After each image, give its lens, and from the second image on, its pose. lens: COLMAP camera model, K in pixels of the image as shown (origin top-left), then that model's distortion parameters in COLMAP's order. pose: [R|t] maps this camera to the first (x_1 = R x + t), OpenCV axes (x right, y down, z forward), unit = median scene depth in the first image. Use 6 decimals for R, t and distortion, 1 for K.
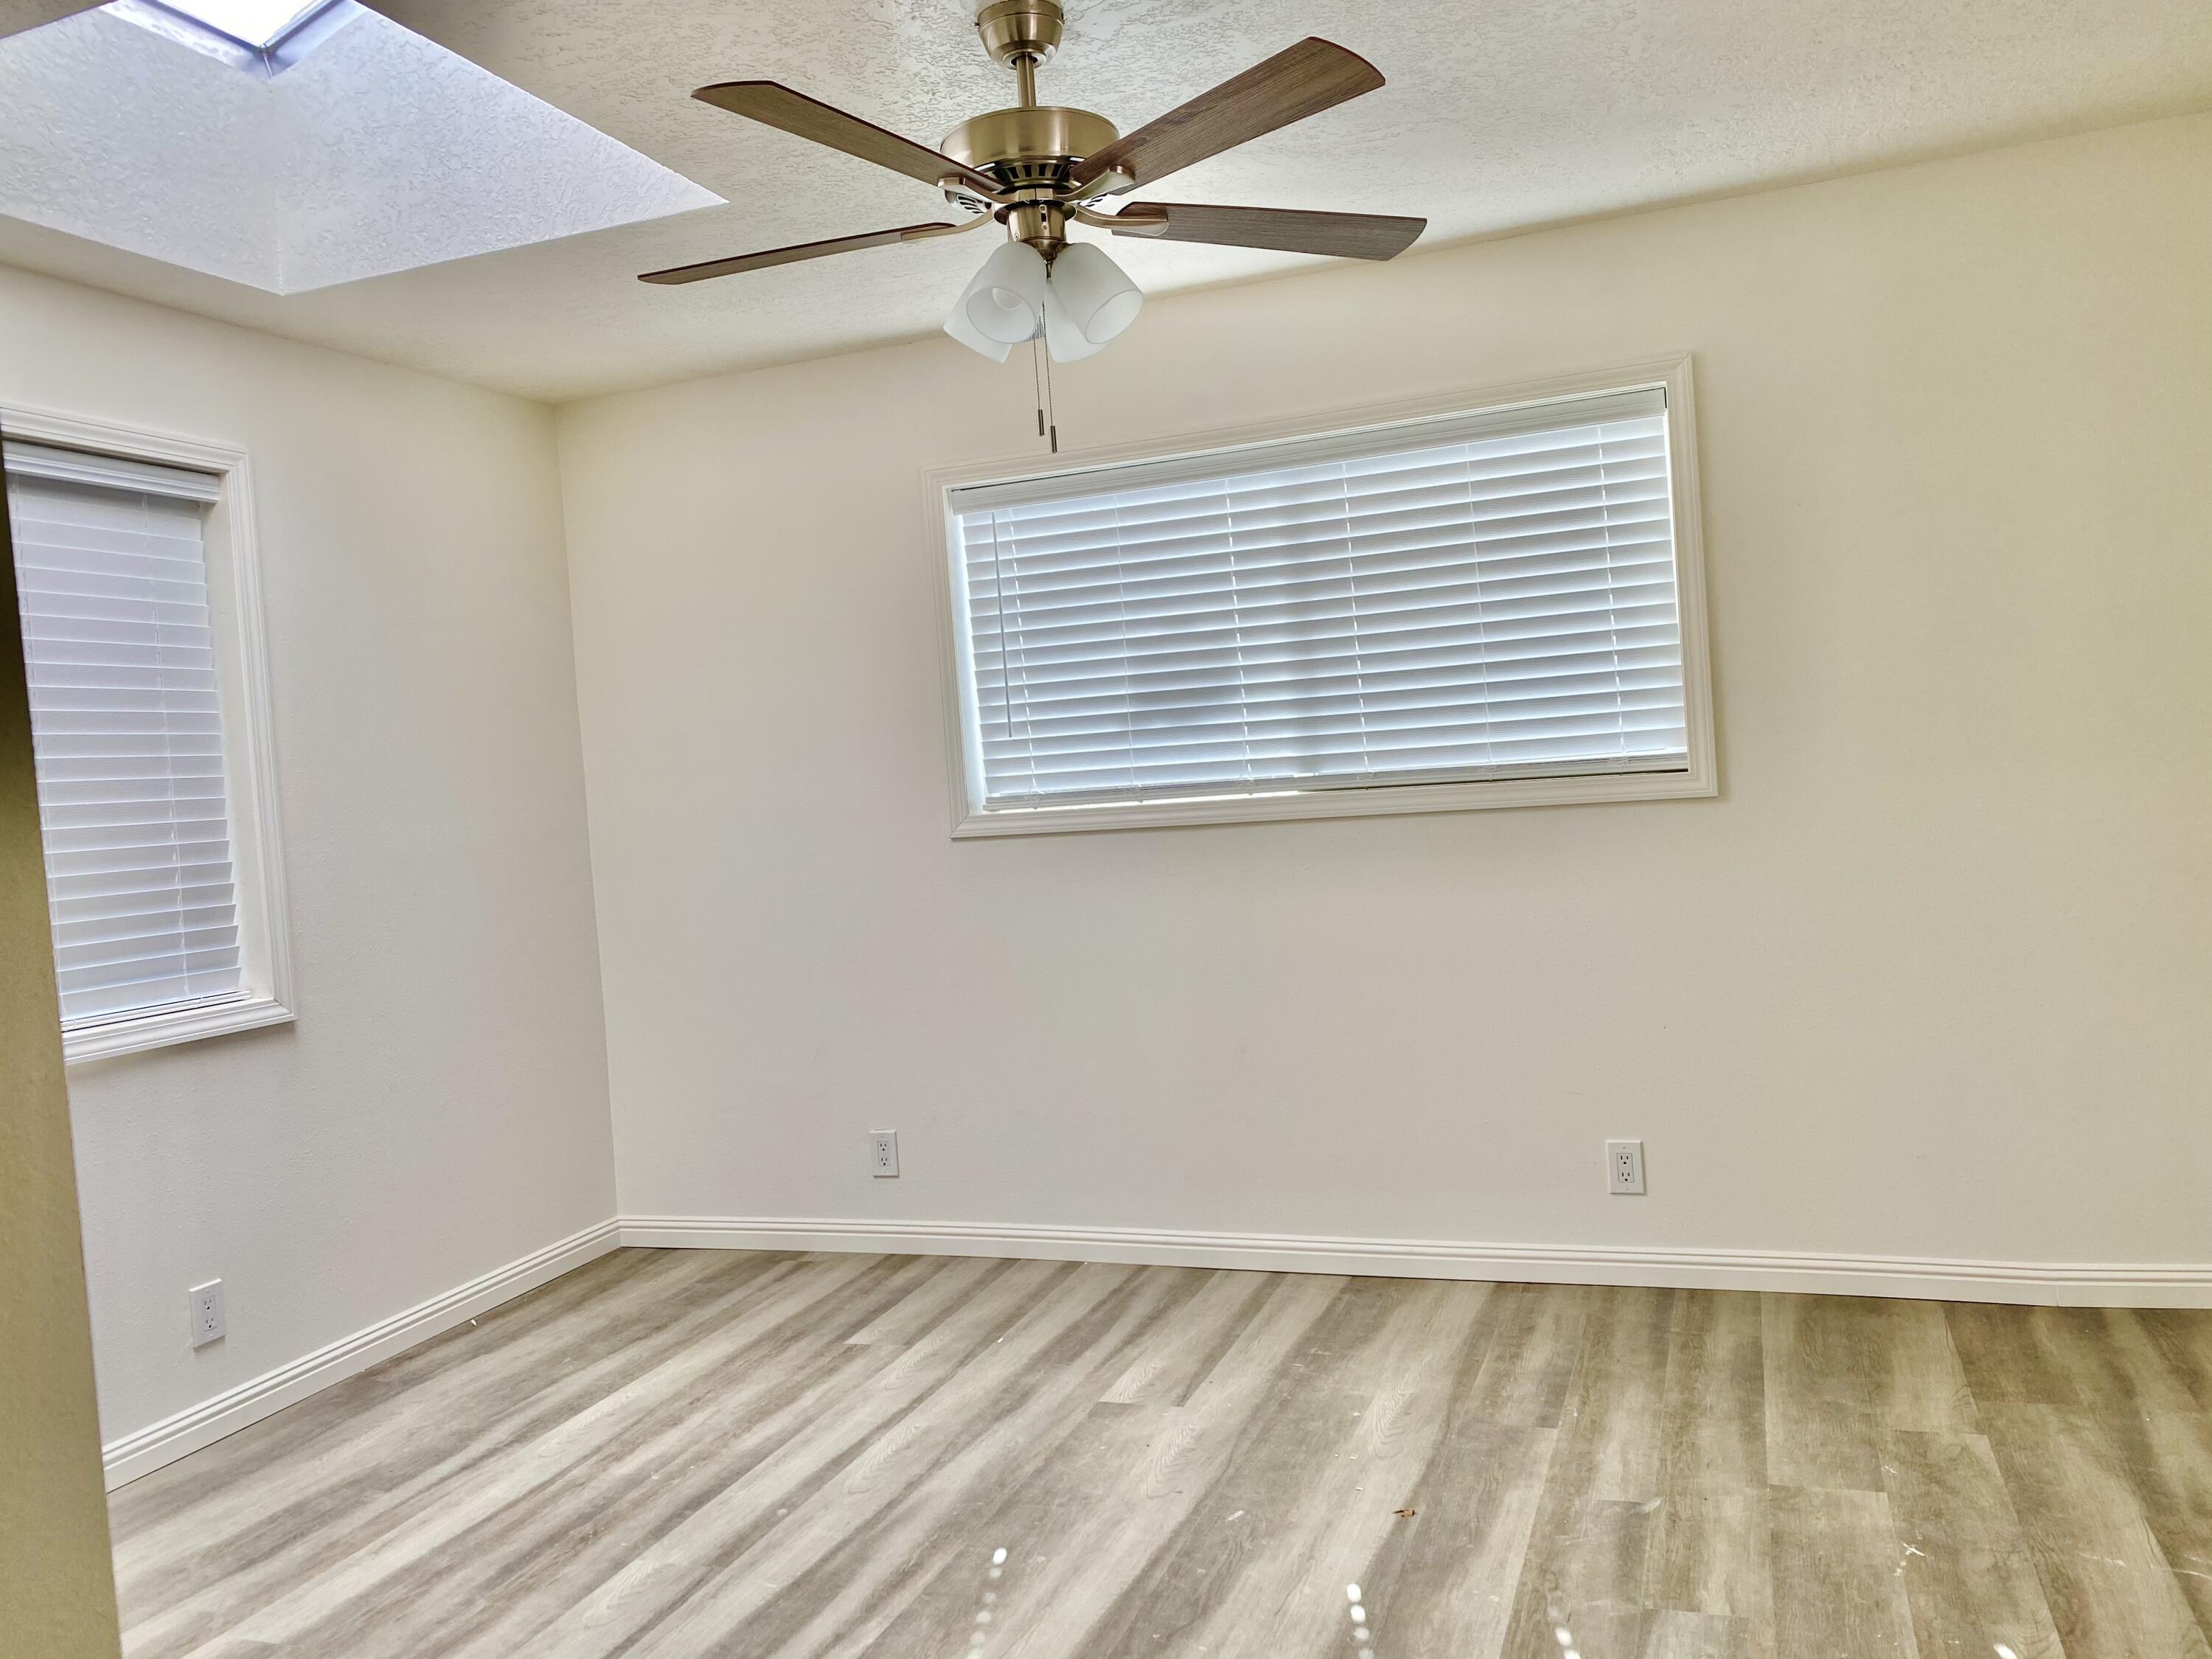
lens RADIAL K [[1696.7, 0, 1103.7], [0, 1696.7, 815.1], [0, 0, 1]] dist [0.064684, -0.076998]
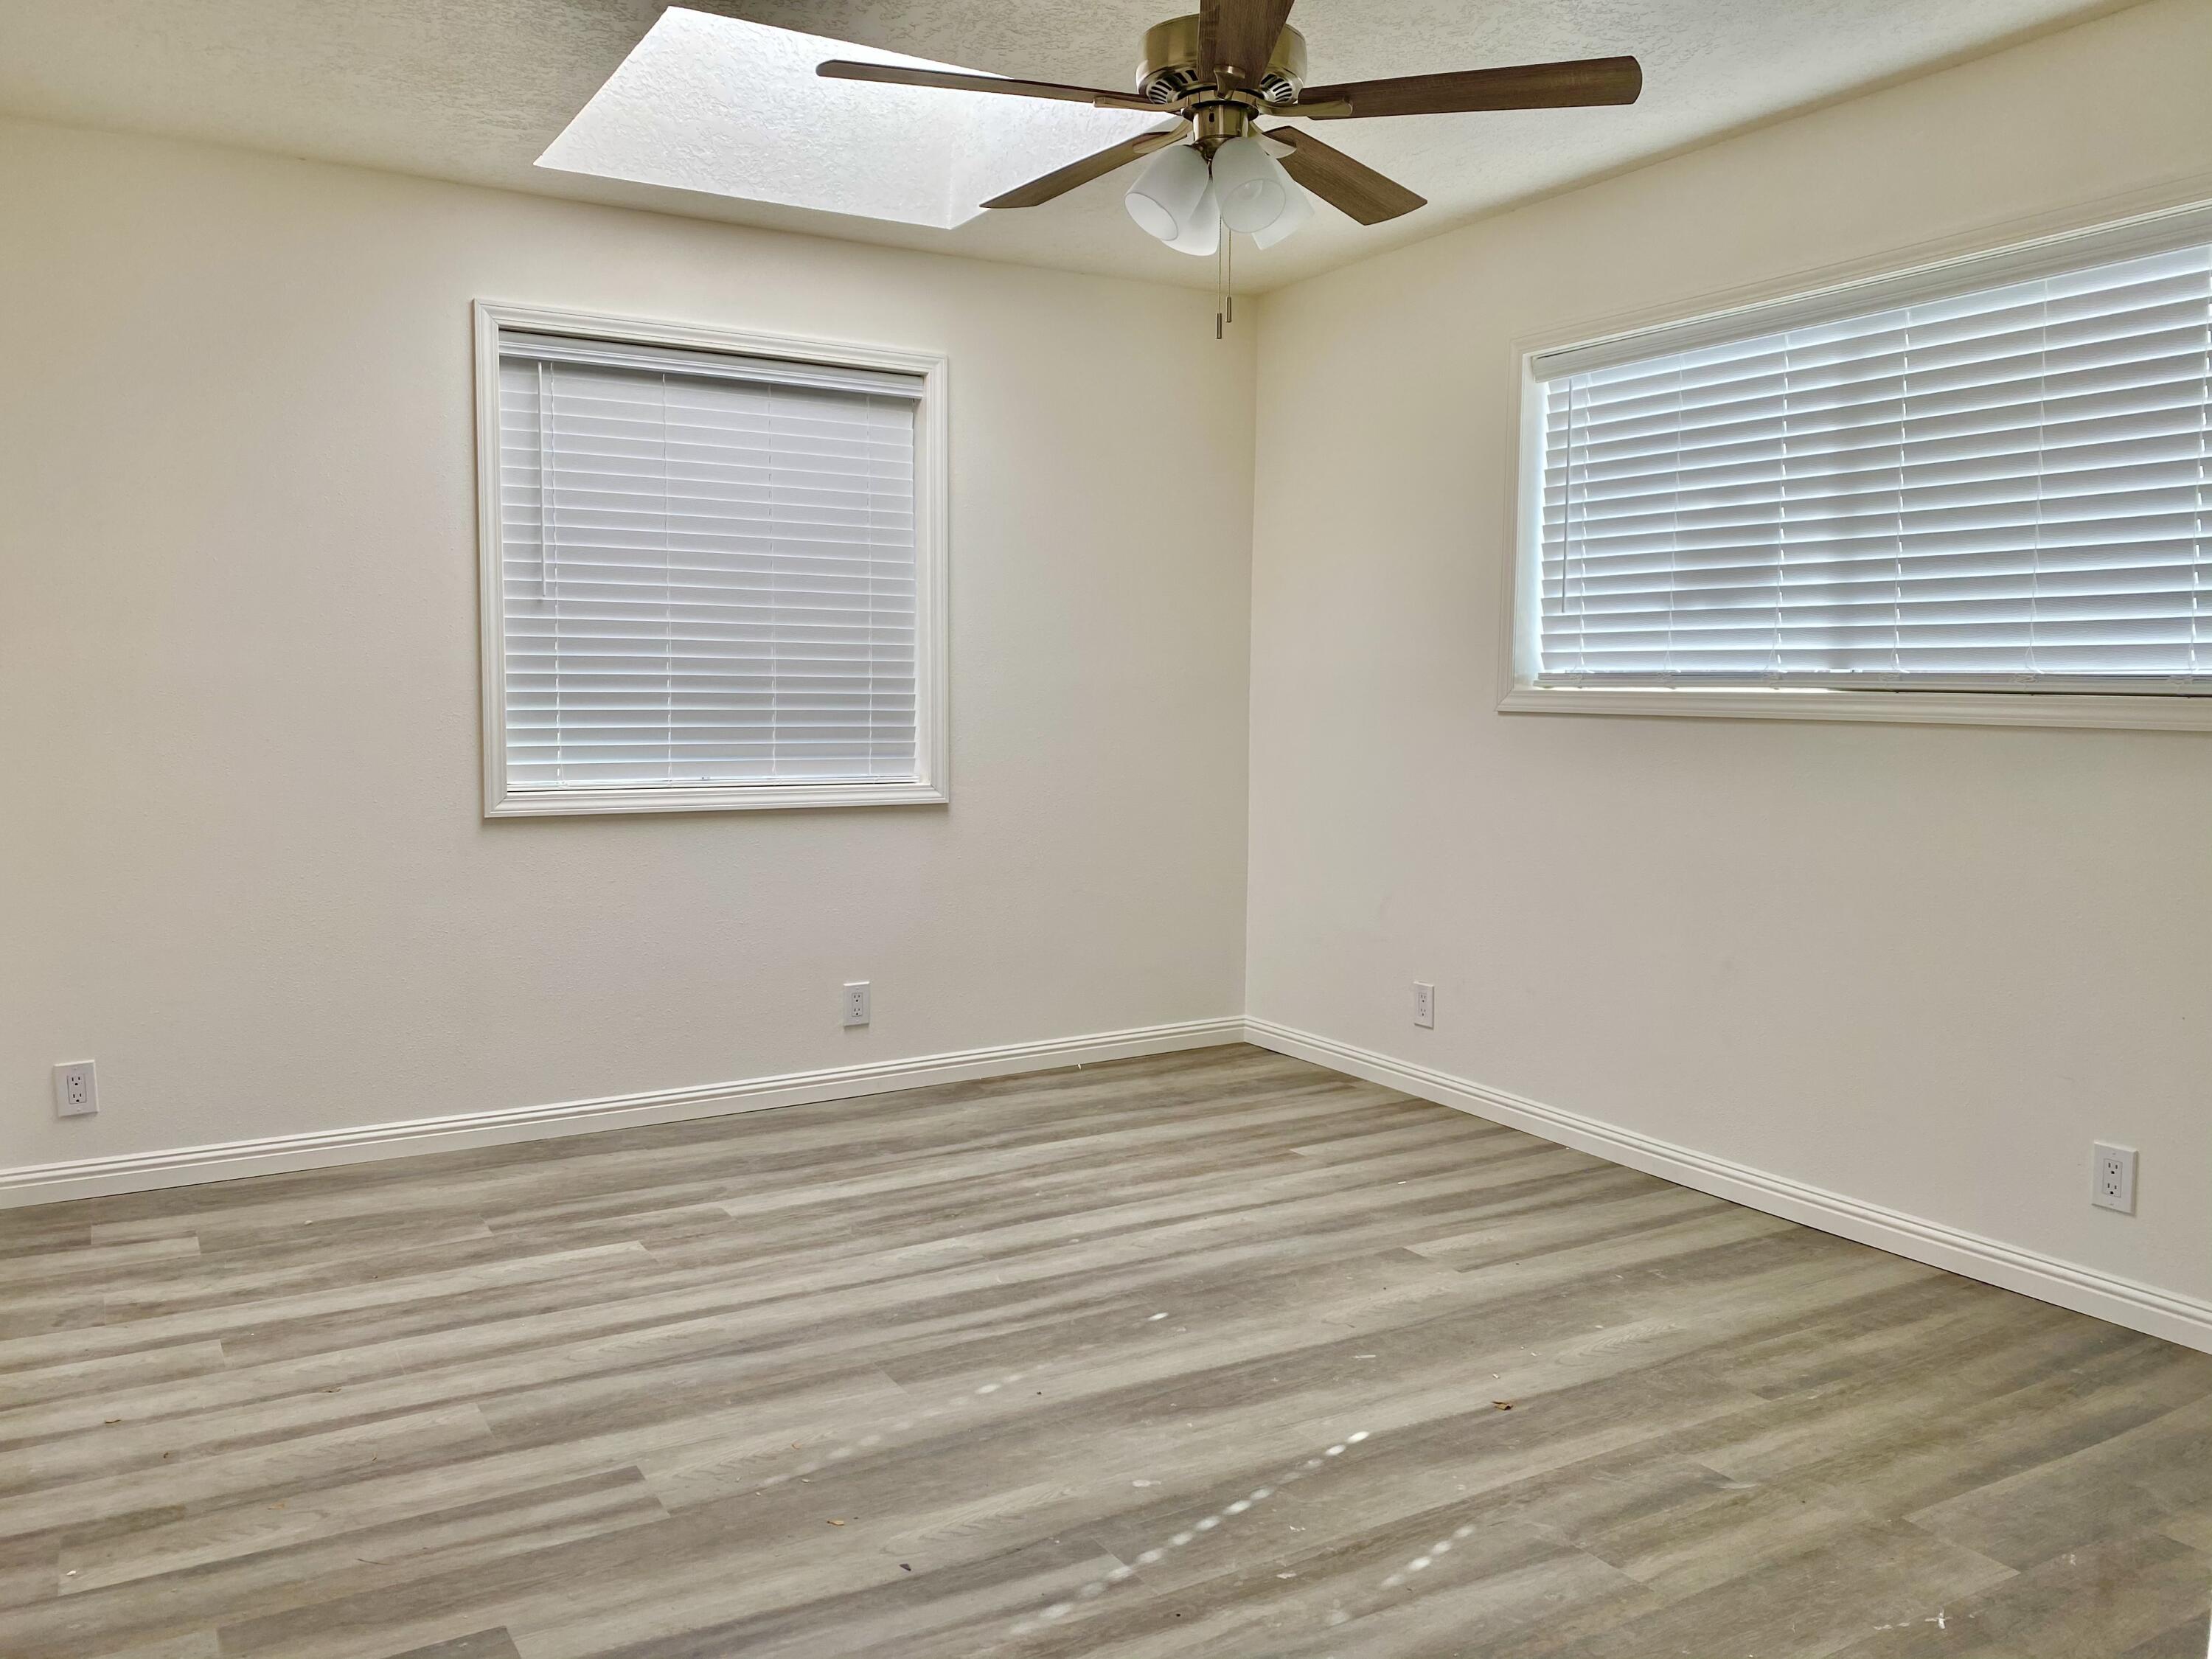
lens RADIAL K [[1696.7, 0, 1093.5], [0, 1696.7, 824.6], [0, 0, 1]] dist [0.064684, -0.076998]
pose [[0.777626, 0.128190, -0.615520, 0.417214], [-0.074977, 0.990915, 0.111648, -0.016506], [0.624240, -0.040671, 0.780173, 0.063899]]
